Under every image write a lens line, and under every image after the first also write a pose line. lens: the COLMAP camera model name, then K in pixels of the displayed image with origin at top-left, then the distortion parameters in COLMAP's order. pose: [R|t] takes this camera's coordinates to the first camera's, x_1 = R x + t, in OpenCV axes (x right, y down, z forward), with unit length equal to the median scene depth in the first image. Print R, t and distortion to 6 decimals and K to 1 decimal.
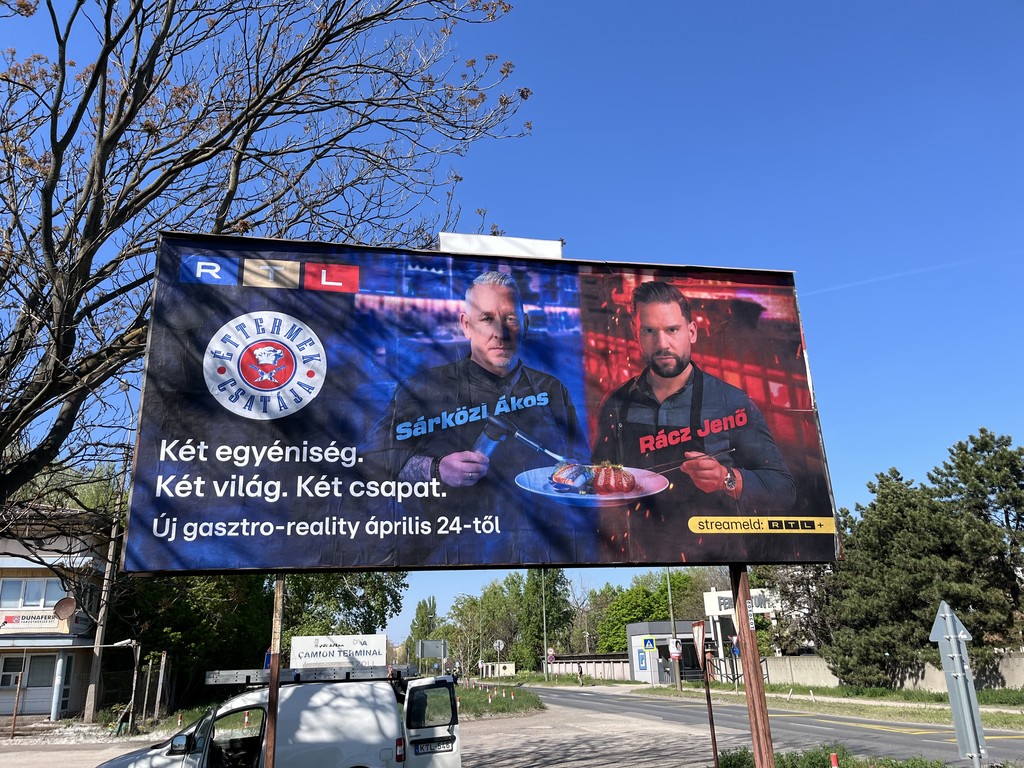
lens RADIAL K [[809.0, 0, 512.0], [0, 809.0, 384.0], [0, 0, 1]] dist [0.062753, -0.092687]
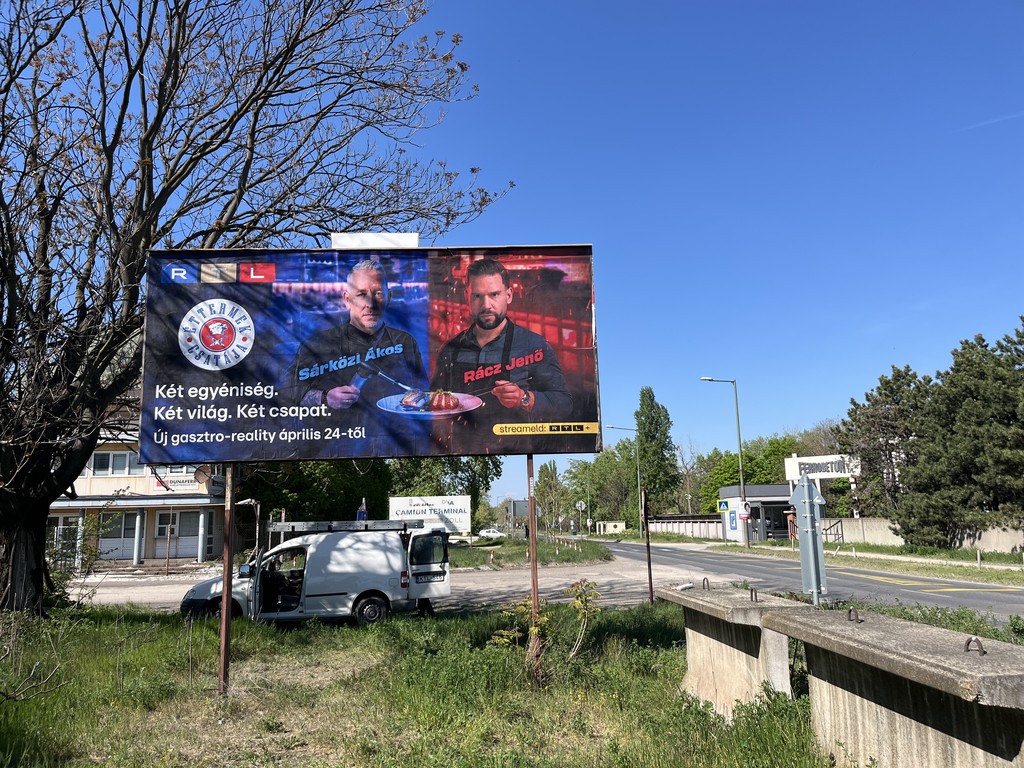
lens RADIAL K [[821.3, 0, 512.0], [0, 821.3, 384.0], [0, 0, 1]] dist [0.078368, -0.153295]
pose [[0.986465, -0.018248, -0.162952, 0.473266], [0.044595, 0.986185, 0.159529, -0.144629], [0.157790, -0.164637, 0.973651, -0.443824]]
